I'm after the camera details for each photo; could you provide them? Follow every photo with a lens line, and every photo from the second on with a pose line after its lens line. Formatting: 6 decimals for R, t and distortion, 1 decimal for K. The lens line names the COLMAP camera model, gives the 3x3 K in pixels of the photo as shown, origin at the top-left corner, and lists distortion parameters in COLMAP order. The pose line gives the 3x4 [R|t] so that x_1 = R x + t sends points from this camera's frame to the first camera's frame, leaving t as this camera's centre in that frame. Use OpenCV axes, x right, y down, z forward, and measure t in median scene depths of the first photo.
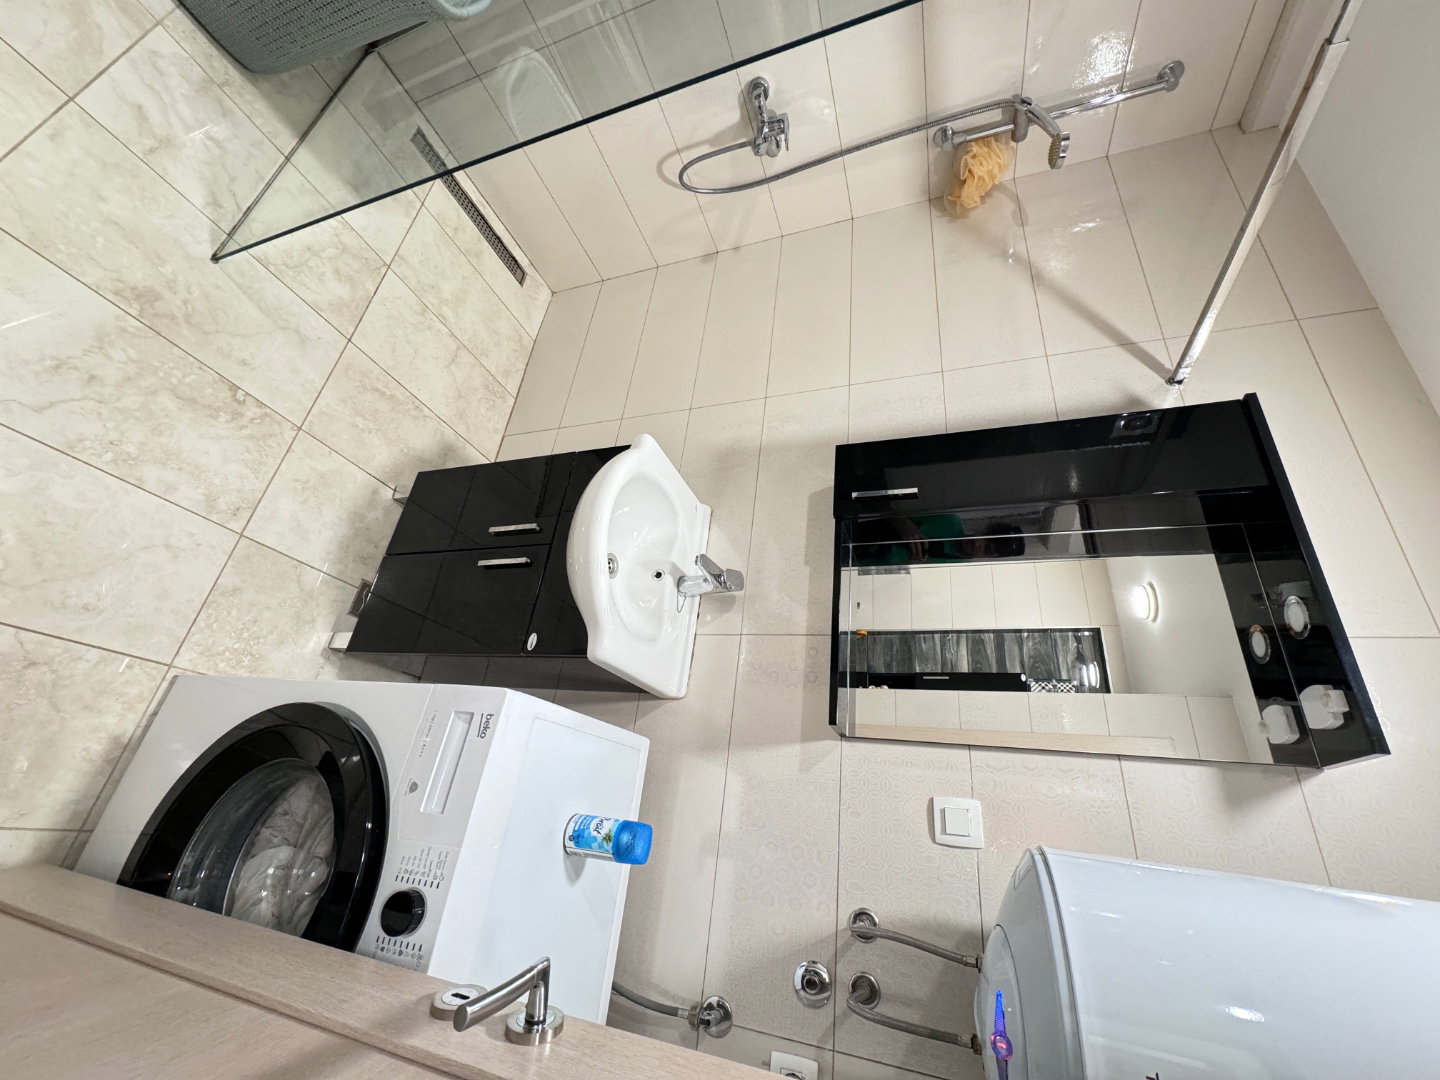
lens RADIAL K [[574.4, 0, 721.7], [0, 574.4, 539.4], [0, 0, 1]] dist [-0.005583, 0.001231]
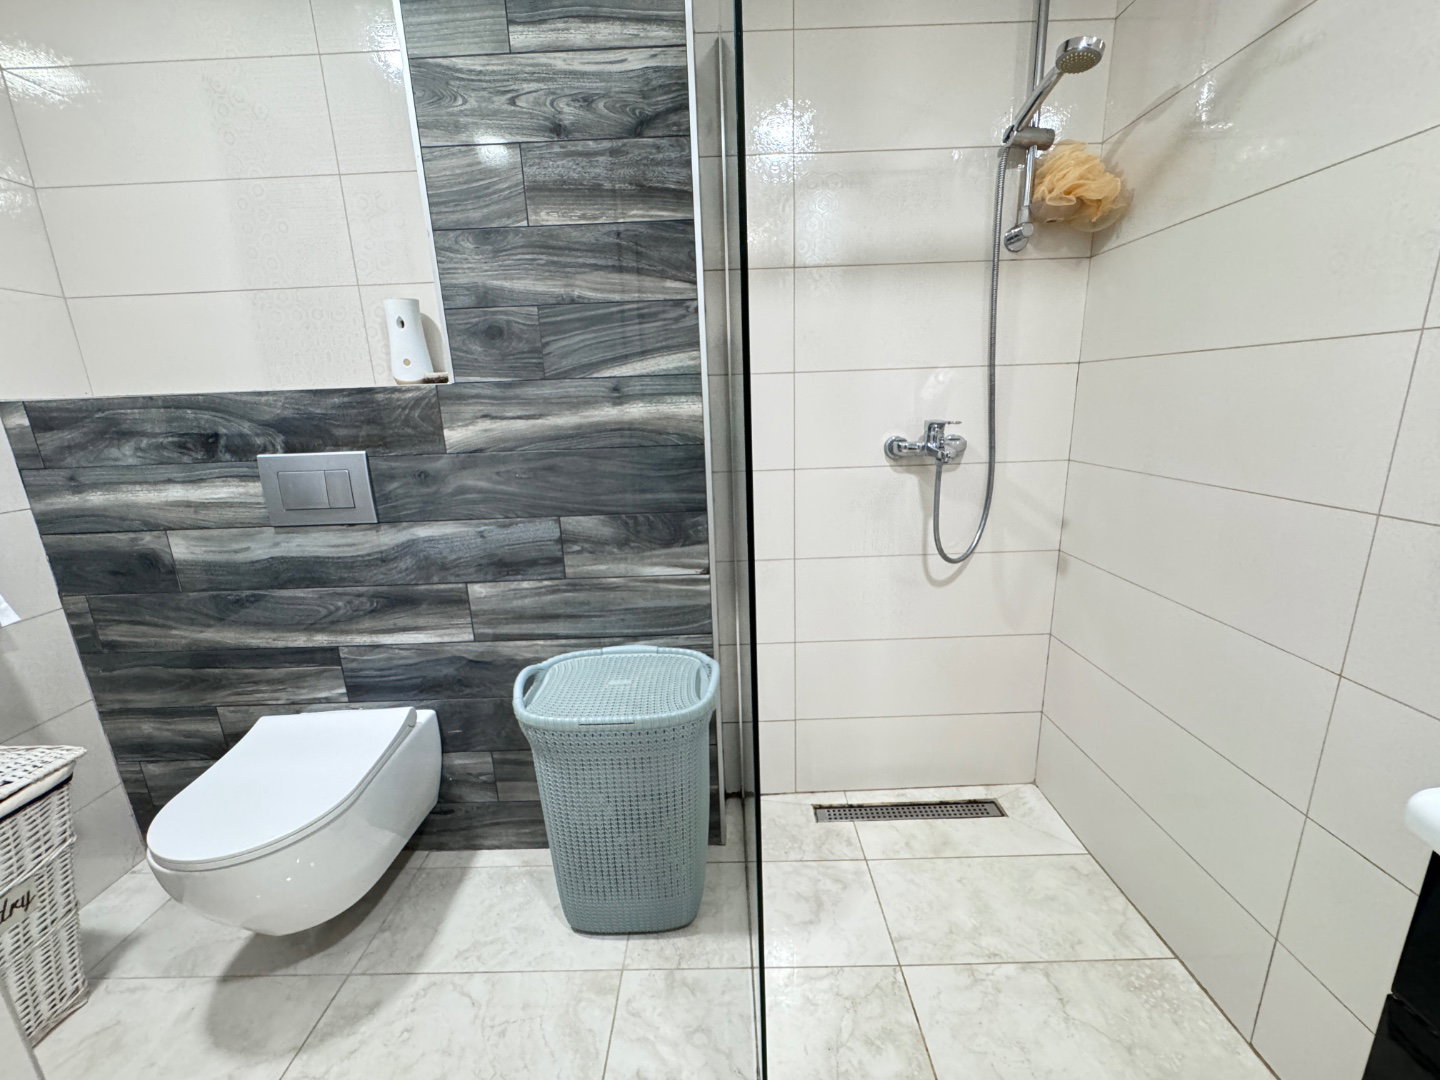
lens RADIAL K [[574.4, 0, 722.6], [0, 574.4, 540.4], [0, 0, 1]] dist [-0.005583, 0.001231]
pose [[0.302444, -0.946369, -0.113633, -0.052558], [0.458779, 0.249033, -0.852939, -0.090351], [0.835493, 0.205834, 0.509493, 0.320200]]
